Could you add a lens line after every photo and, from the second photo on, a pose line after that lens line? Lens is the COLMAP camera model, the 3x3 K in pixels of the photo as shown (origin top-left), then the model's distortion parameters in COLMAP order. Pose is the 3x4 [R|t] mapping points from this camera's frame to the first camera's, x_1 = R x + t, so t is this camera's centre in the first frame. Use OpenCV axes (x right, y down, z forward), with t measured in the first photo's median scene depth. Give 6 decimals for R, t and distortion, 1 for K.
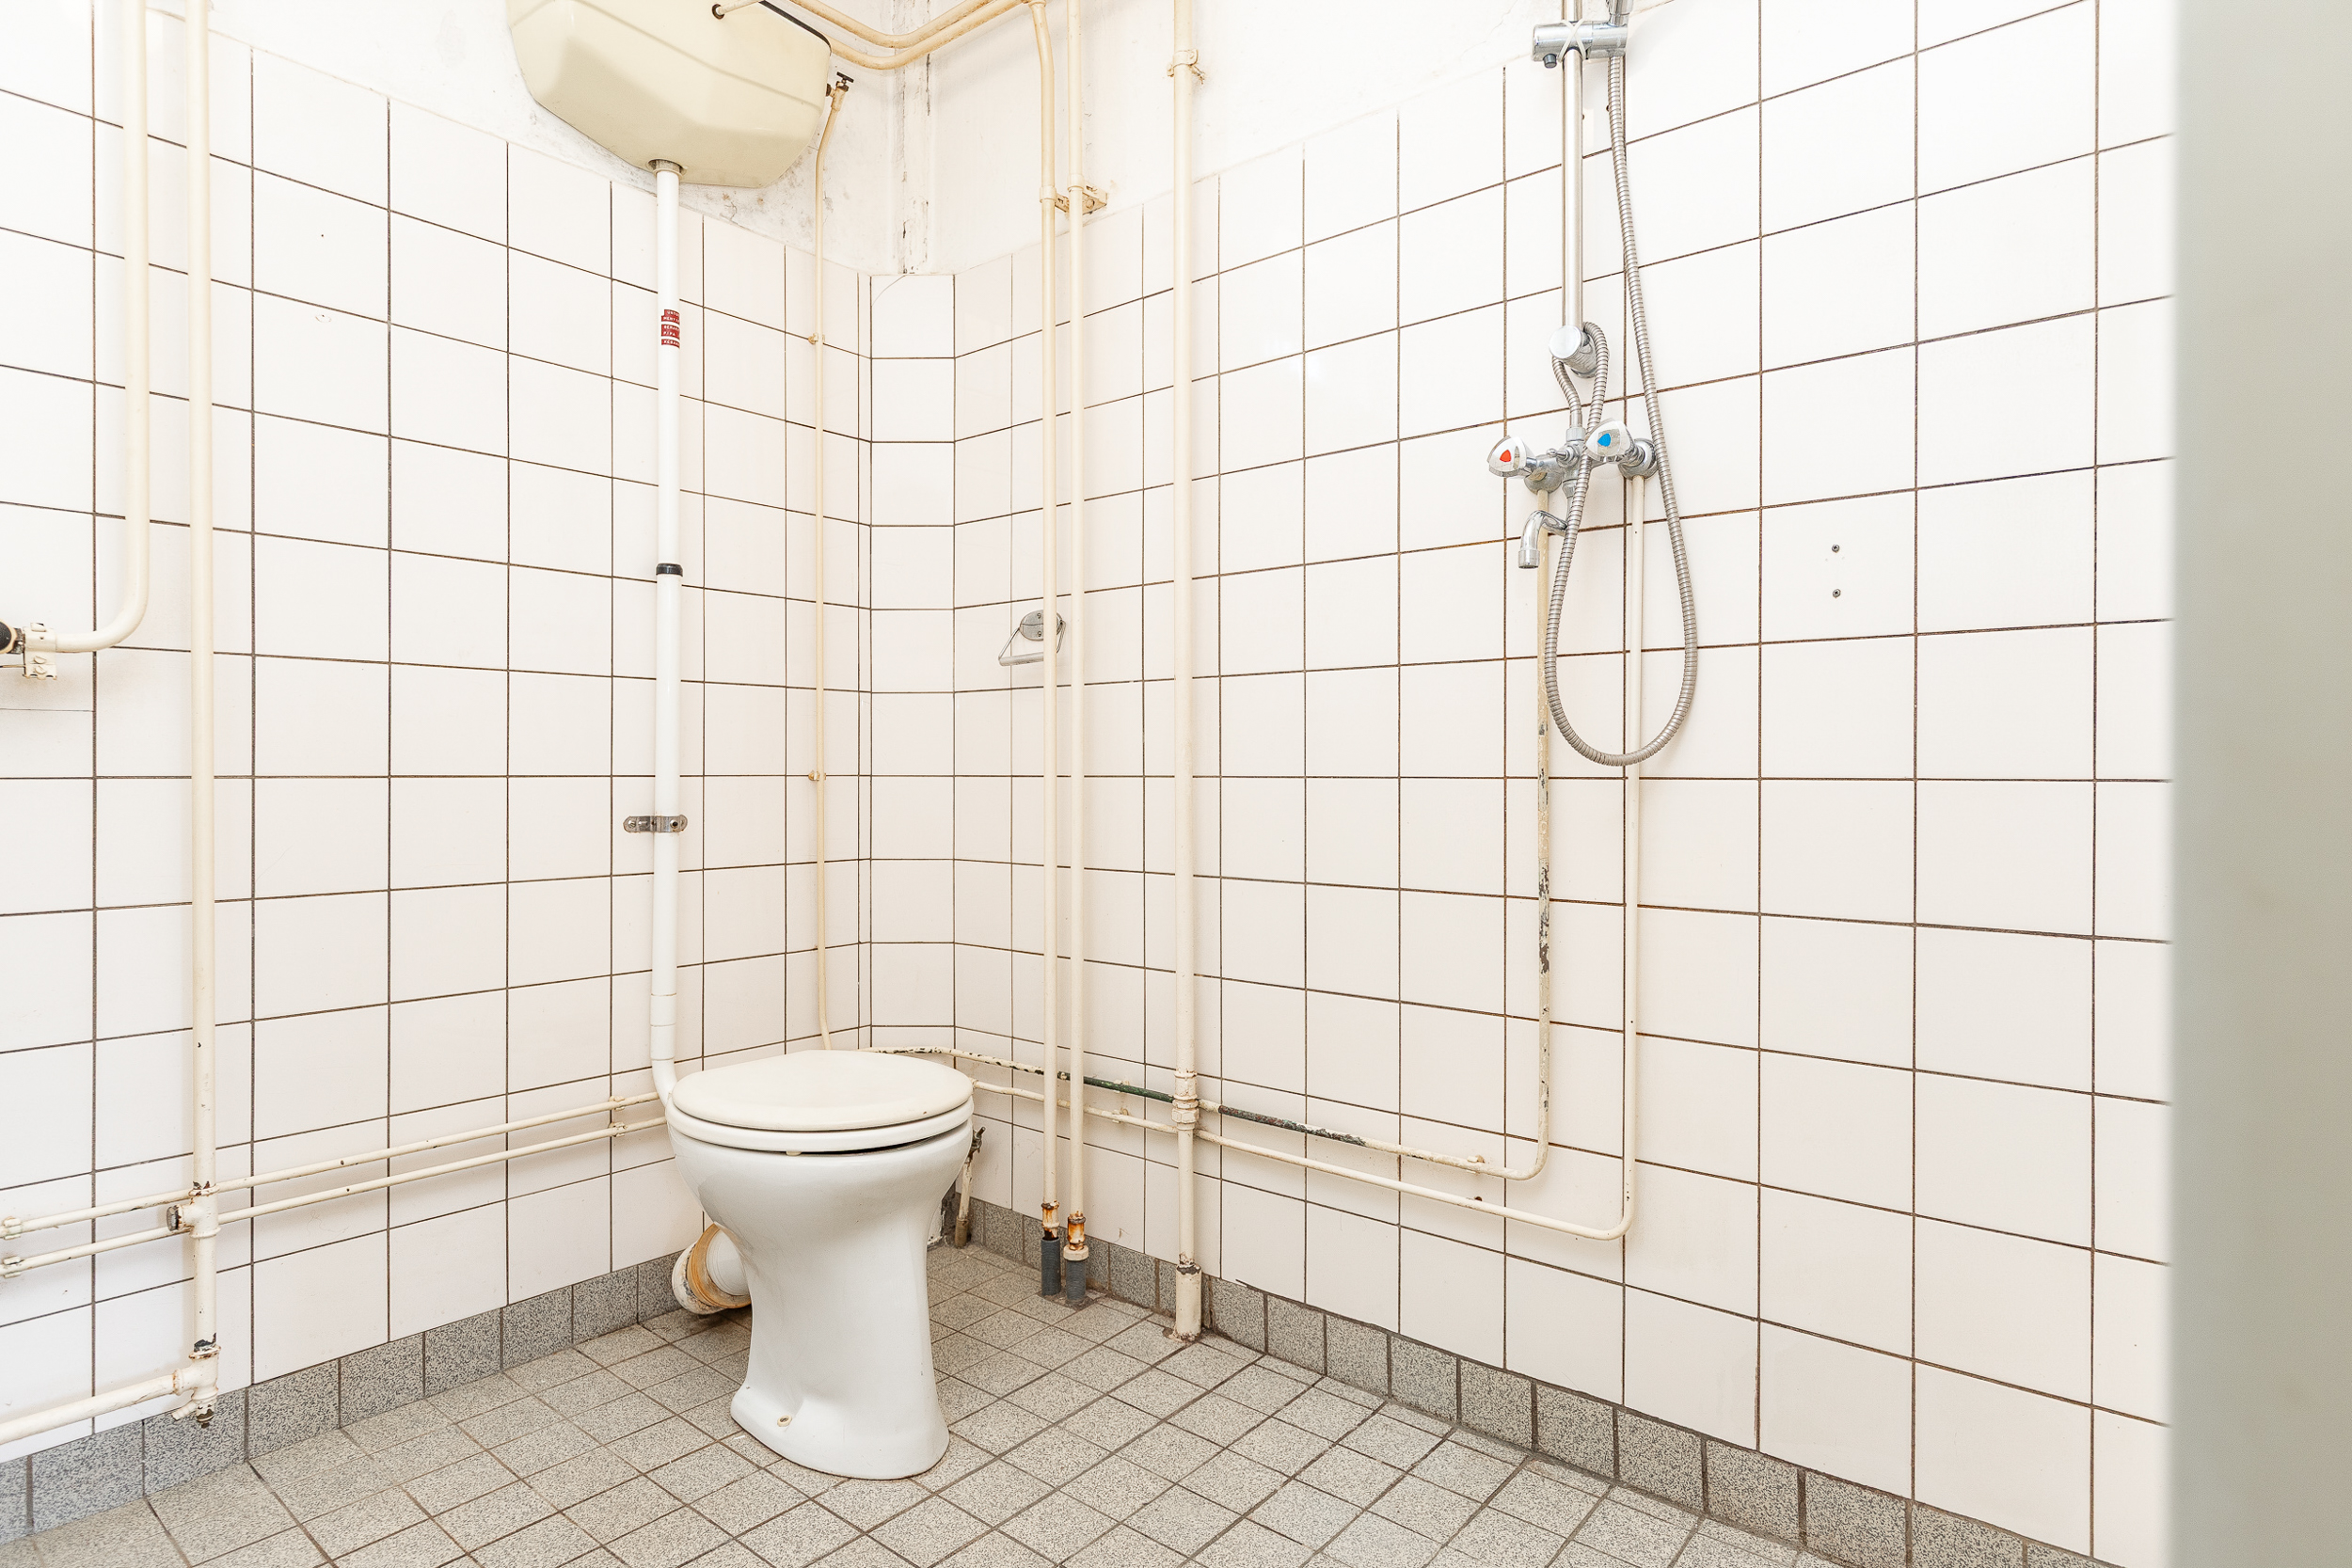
lens RADIAL K [[1273.8, 0, 1181.7], [0, 1273.8, 774.5], [0, 0, 1]] dist [0.002121, -0.001464]
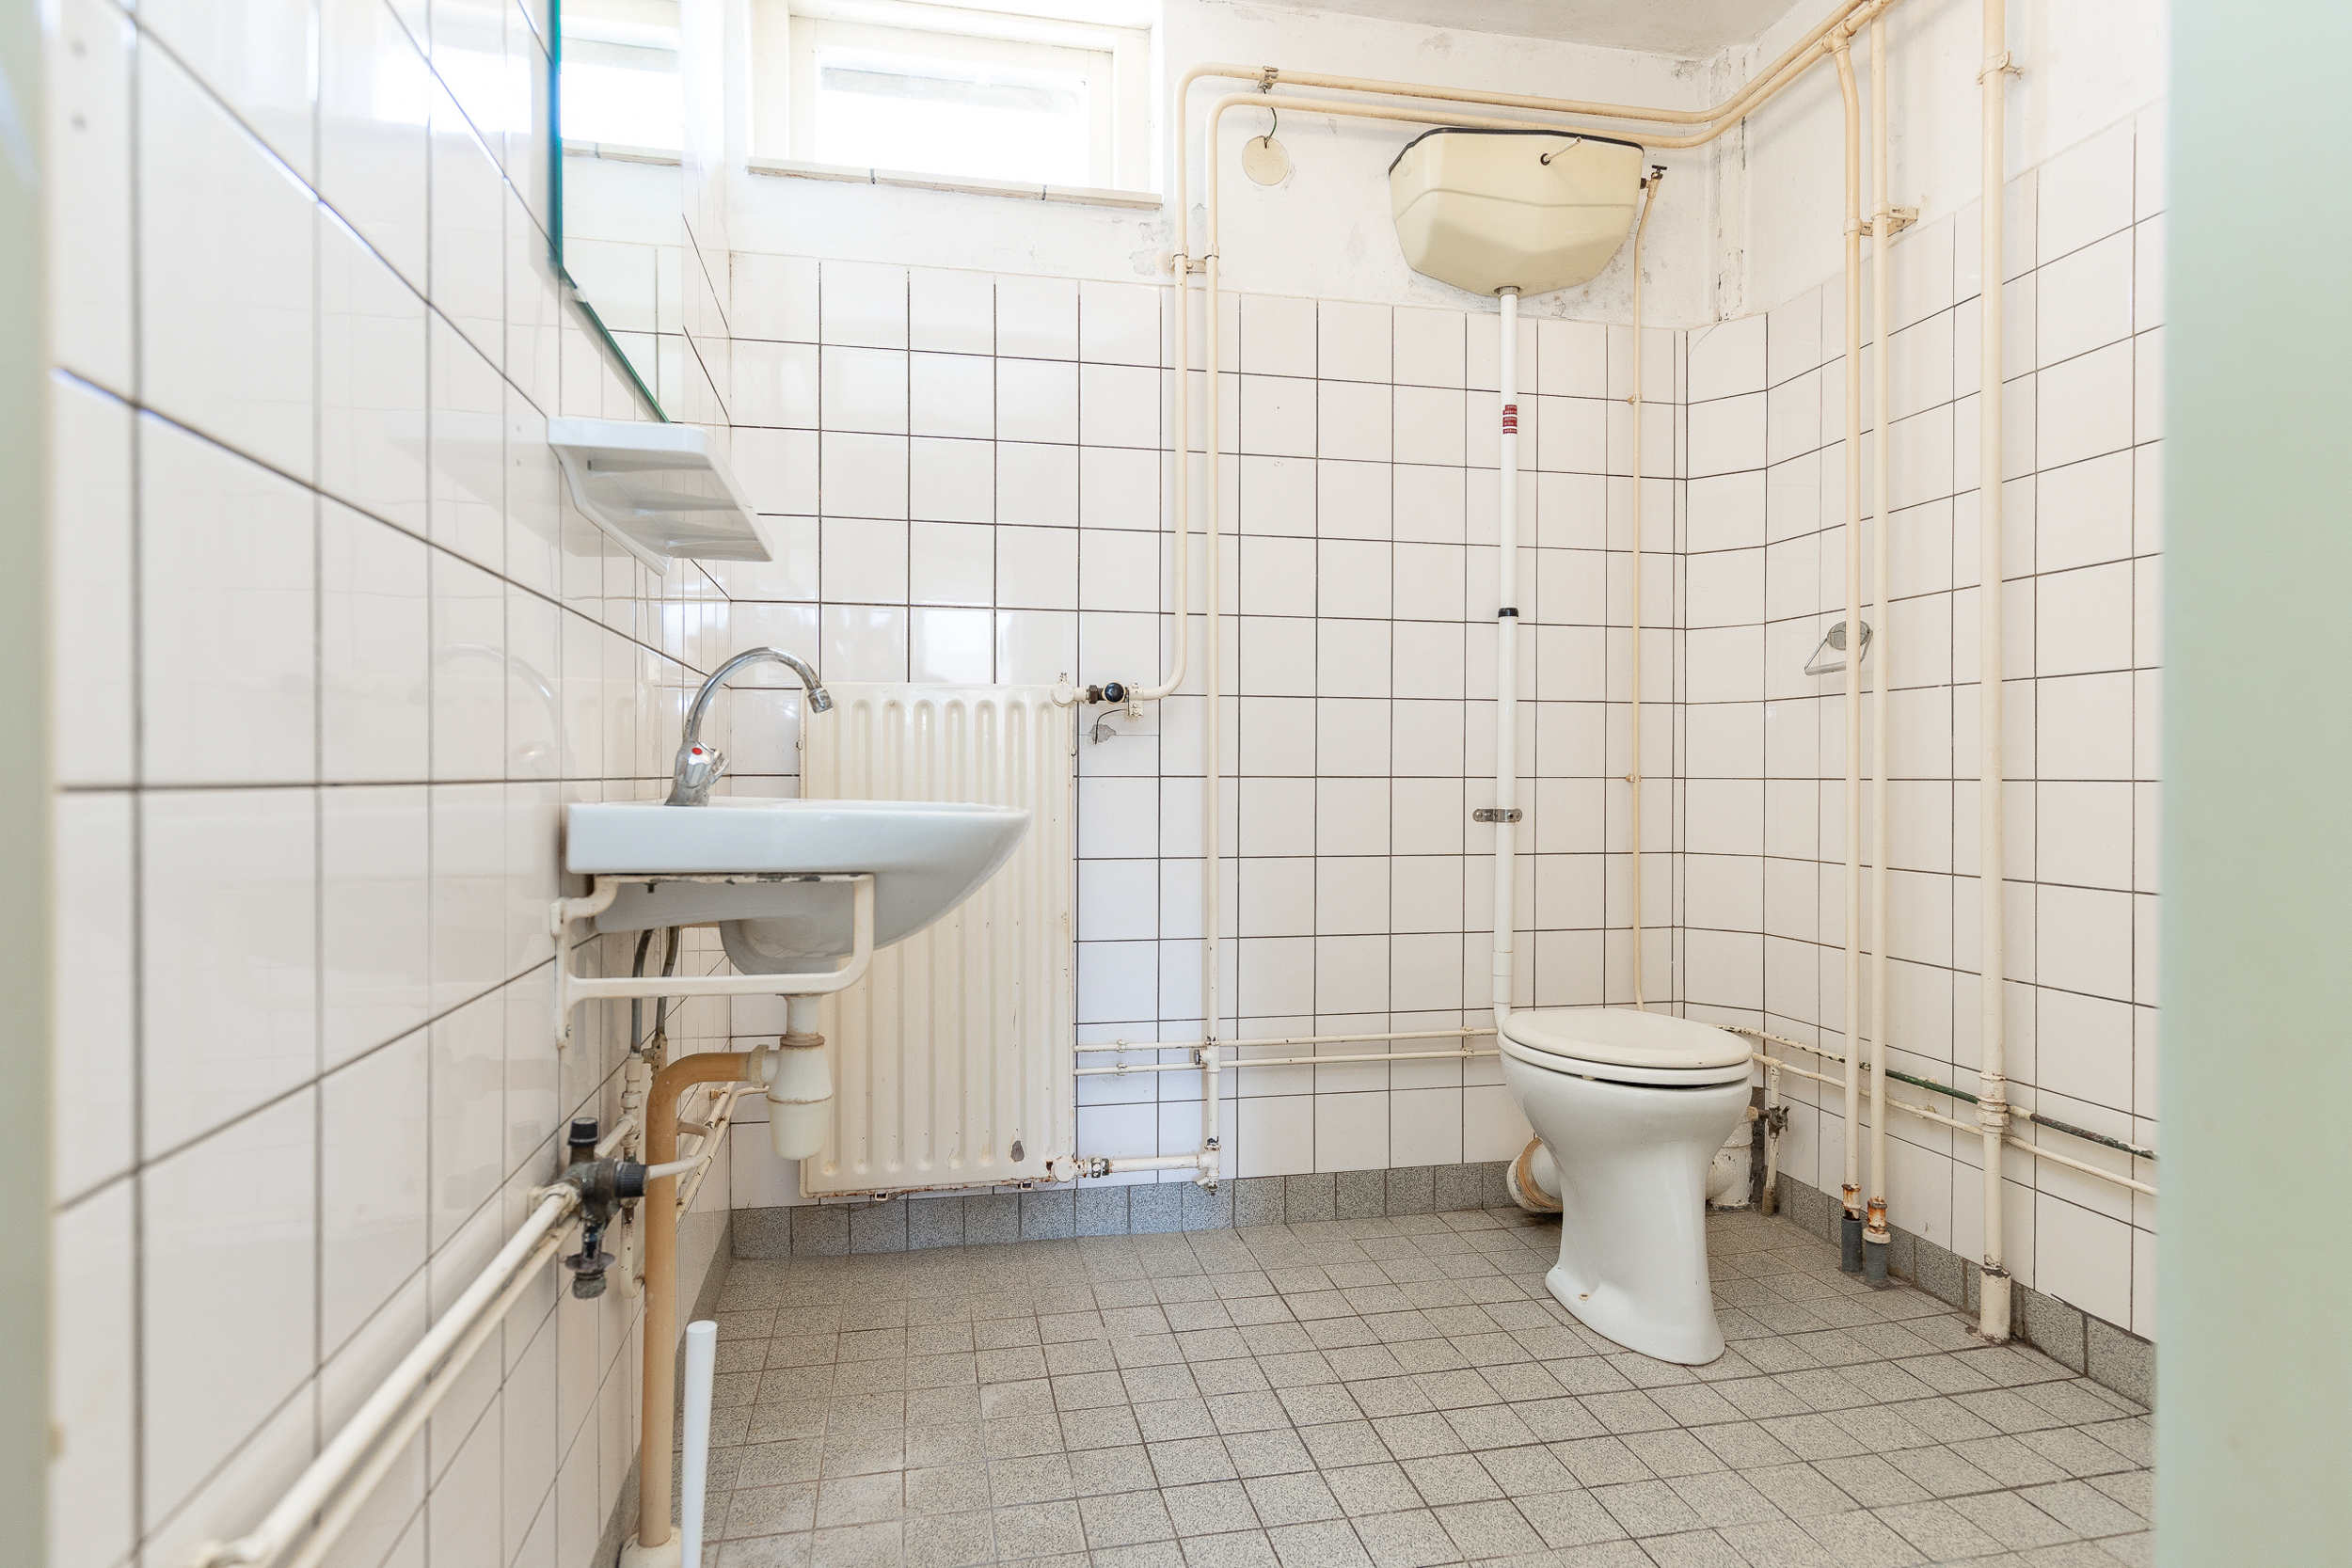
lens RADIAL K [[1273.8, 0, 1181.7], [0, 1273.8, 774.5], [0, 0, 1]] dist [0.002121, -0.001464]
pose [[0.785286, 0.002161, -0.619129, 0.122572], [-0.004054, 0.999990, -0.001651, 0.001752], [0.619120, 0.003806, 0.785287, -0.182546]]
